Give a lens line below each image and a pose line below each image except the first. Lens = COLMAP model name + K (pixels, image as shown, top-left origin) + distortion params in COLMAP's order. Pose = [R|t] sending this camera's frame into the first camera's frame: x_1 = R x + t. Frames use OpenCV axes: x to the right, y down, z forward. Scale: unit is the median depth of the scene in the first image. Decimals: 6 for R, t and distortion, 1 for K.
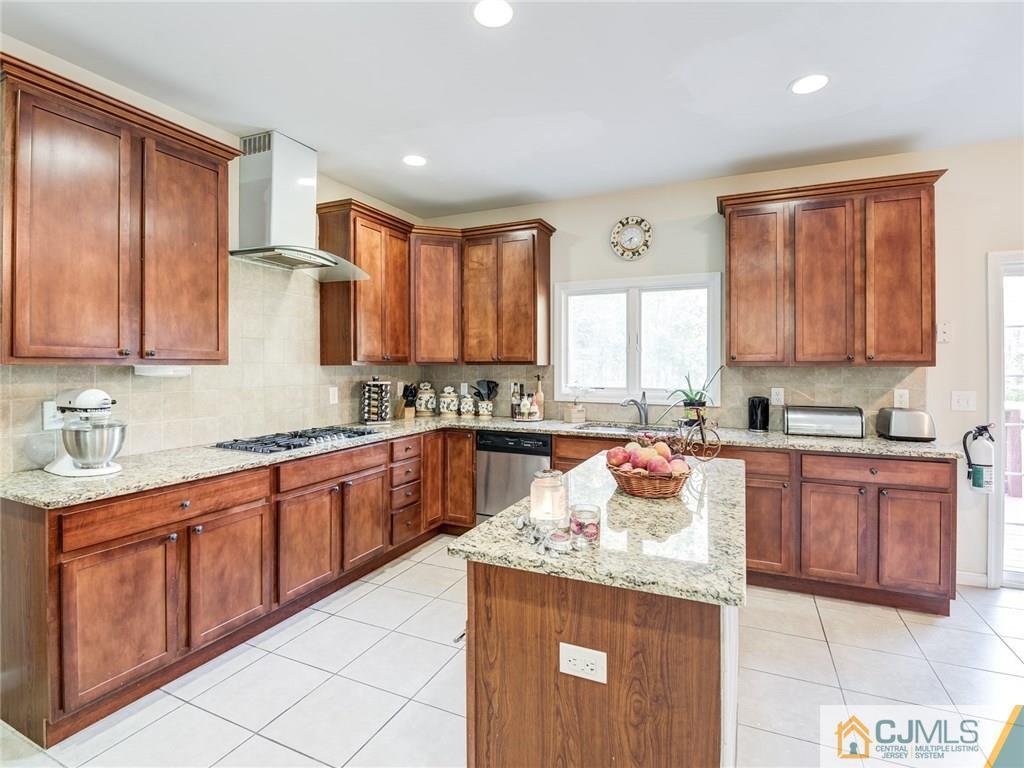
lens RADIAL K [[504.9, 0, 509.0], [0, 504.9, 366.0], [0, 0, 1]] dist [0.001506, -0.005653]
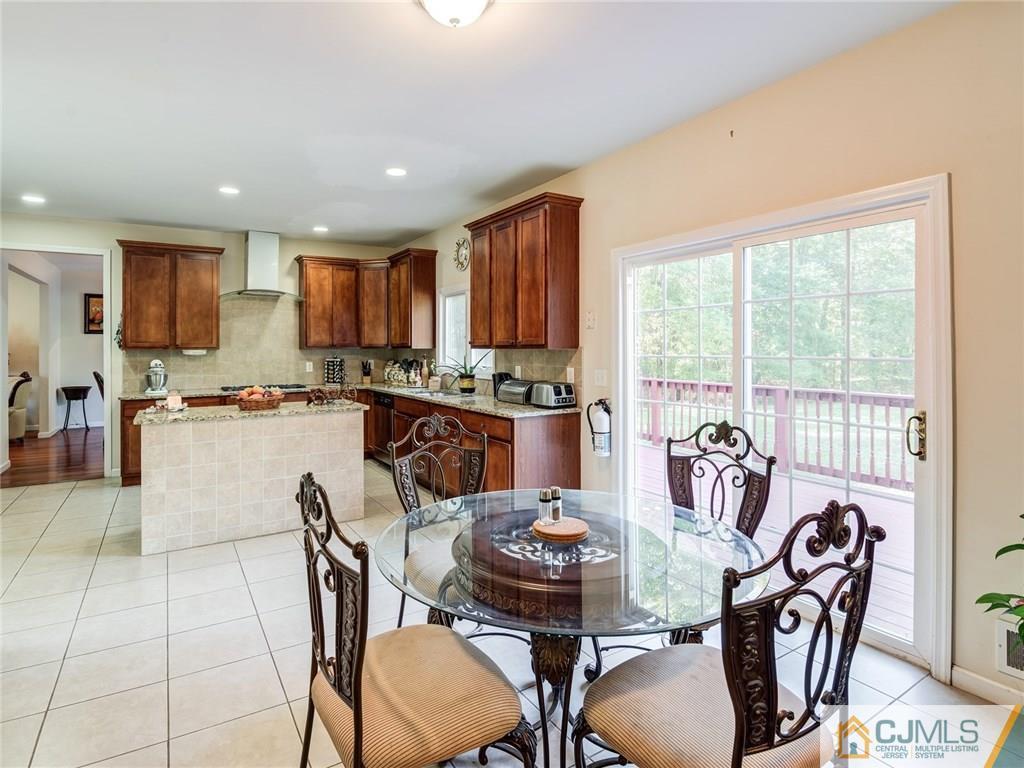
lens RADIAL K [[504.9, 0, 482.4], [0, 504.9, 350.0], [0, 0, 1]] dist [0.001506, -0.005653]
pose [[0.818789, -0.003780, -0.574083, 1.232305], [0.005547, 0.999984, 0.001327, 0.002607], [0.574068, -0.004271, 0.818796, -0.077657]]
